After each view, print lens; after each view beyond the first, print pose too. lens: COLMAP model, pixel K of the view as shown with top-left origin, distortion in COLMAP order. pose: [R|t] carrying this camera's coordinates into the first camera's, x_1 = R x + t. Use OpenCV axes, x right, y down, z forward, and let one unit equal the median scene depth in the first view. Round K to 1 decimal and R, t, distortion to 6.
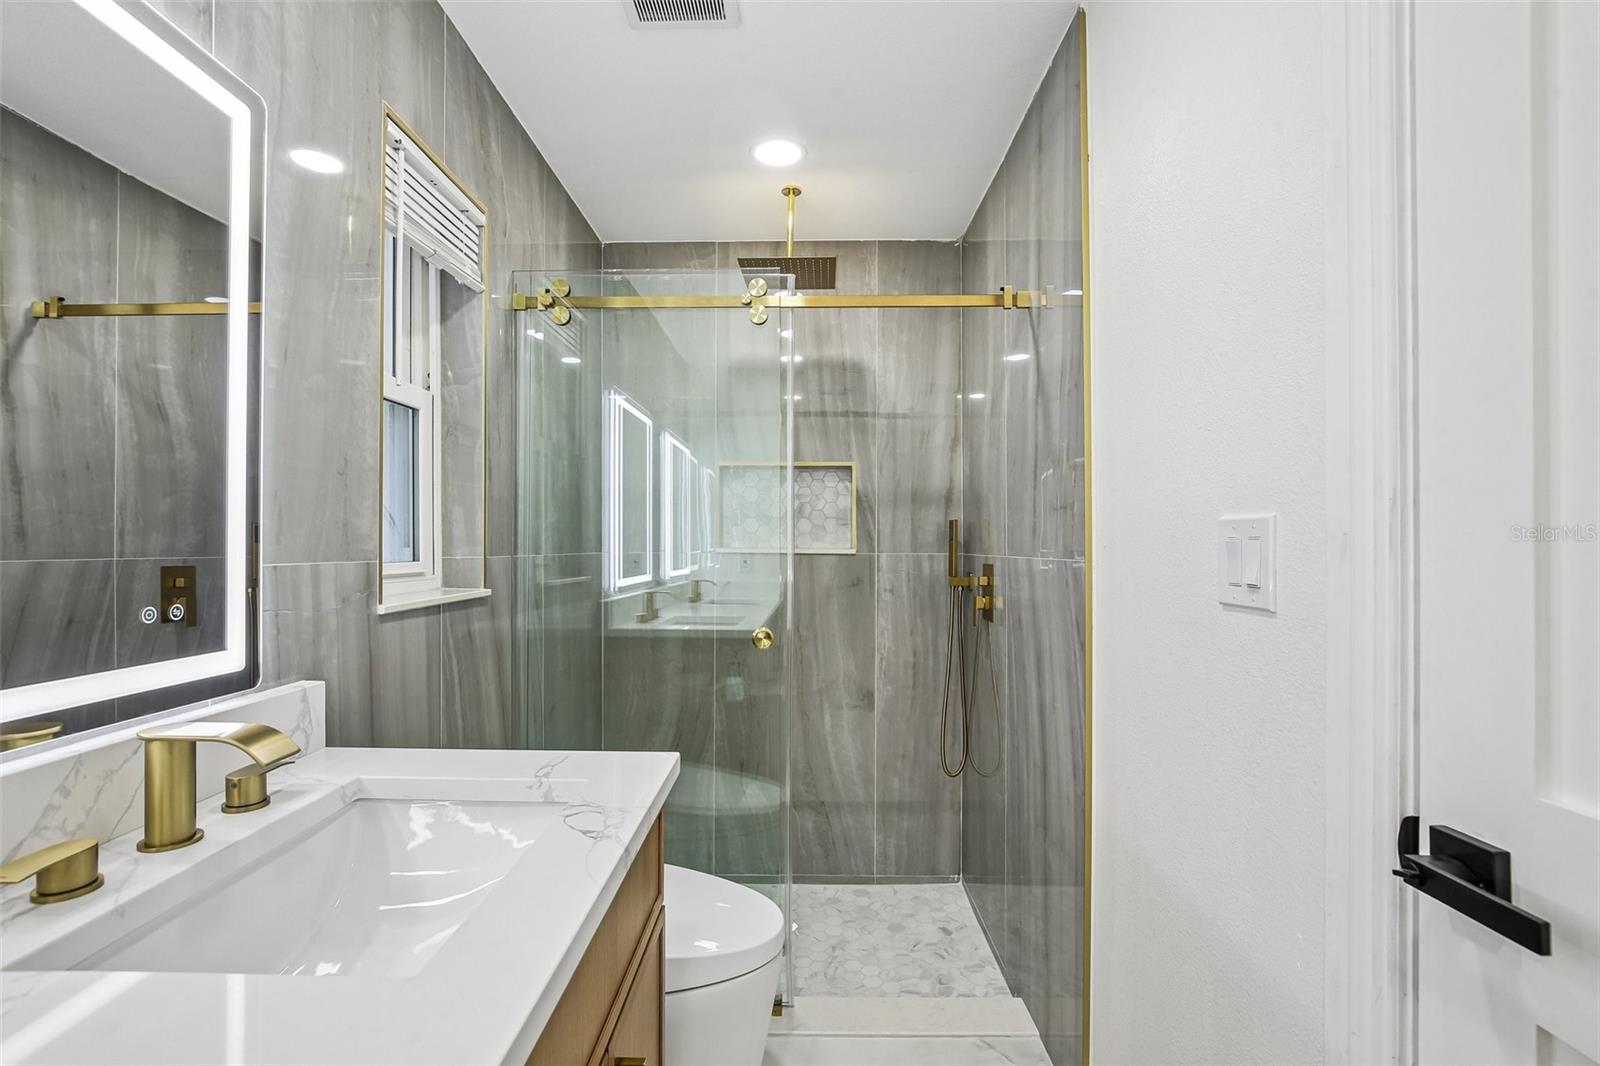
lens RADIAL K [[743.5, 0, 805.9], [0, 743.5, 530.8], [0, 0, 1]] dist [-0.007998, 0.001038]
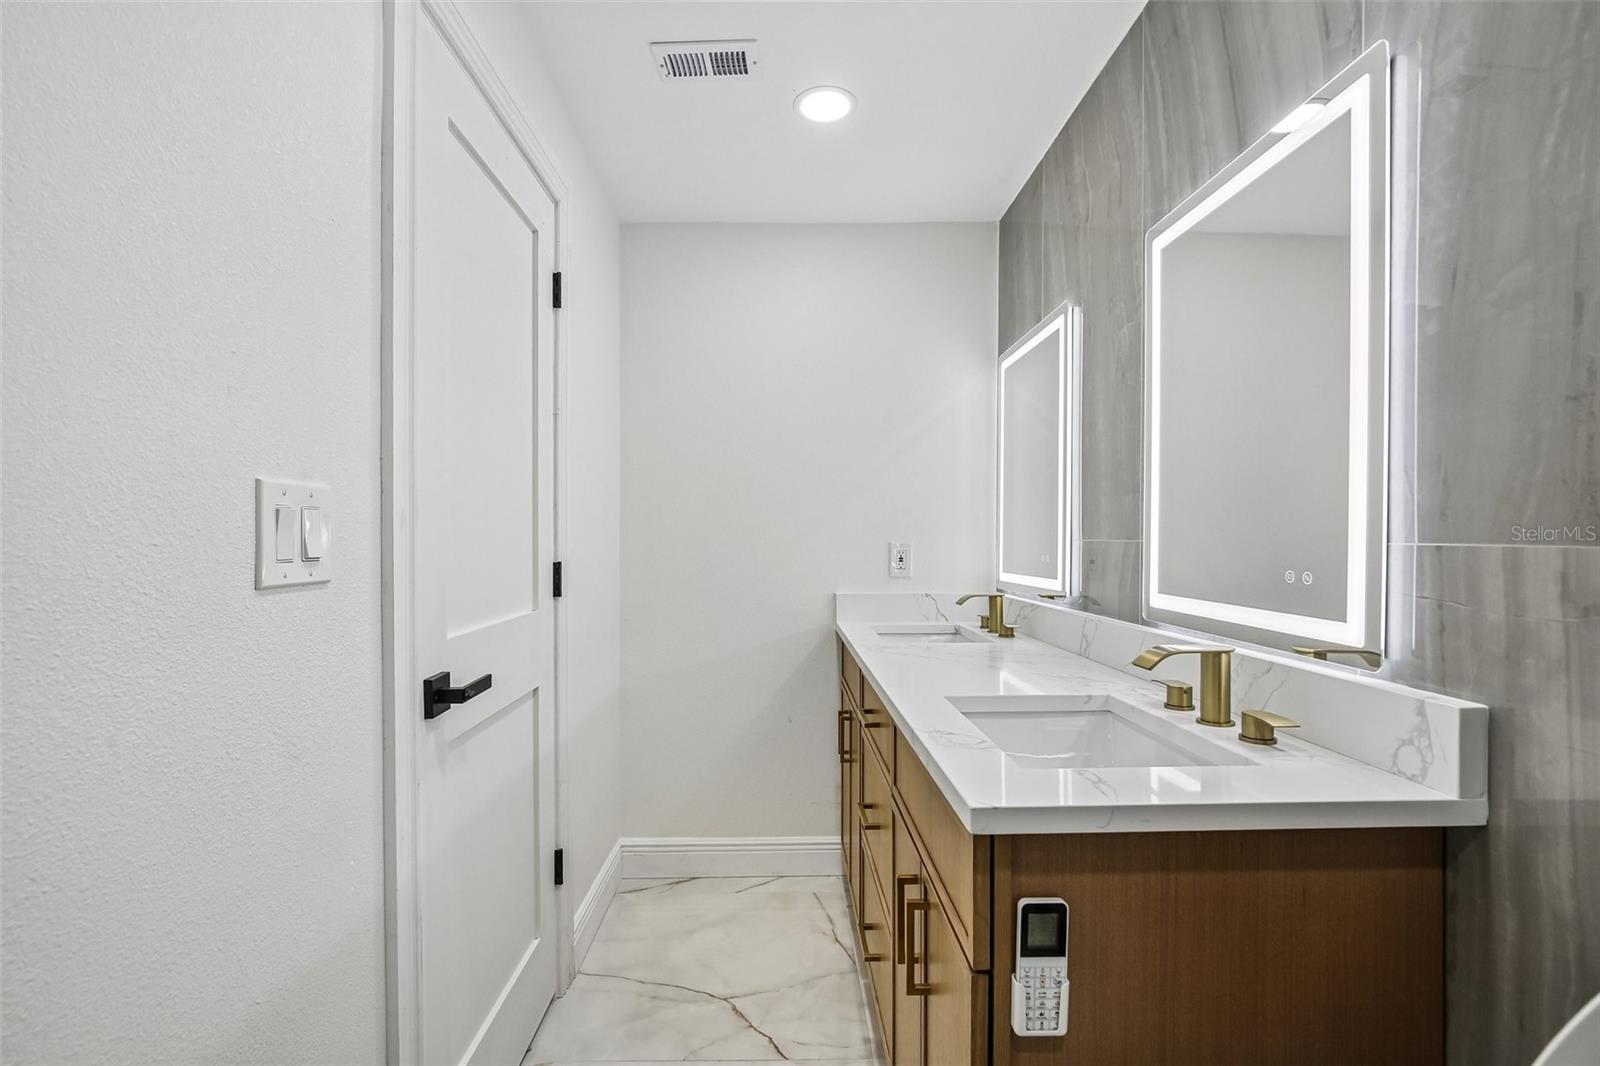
lens RADIAL K [[743.5, 0, 805.9], [0, 743.5, 530.8], [0, 0, 1]] dist [-0.007998, 0.001038]
pose [[-0.999114, -0.006062, -0.041650, 0.024984], [-0.005015, 0.999670, -0.025198, 0.063336], [0.041789, -0.024967, -0.998814, 2.073019]]
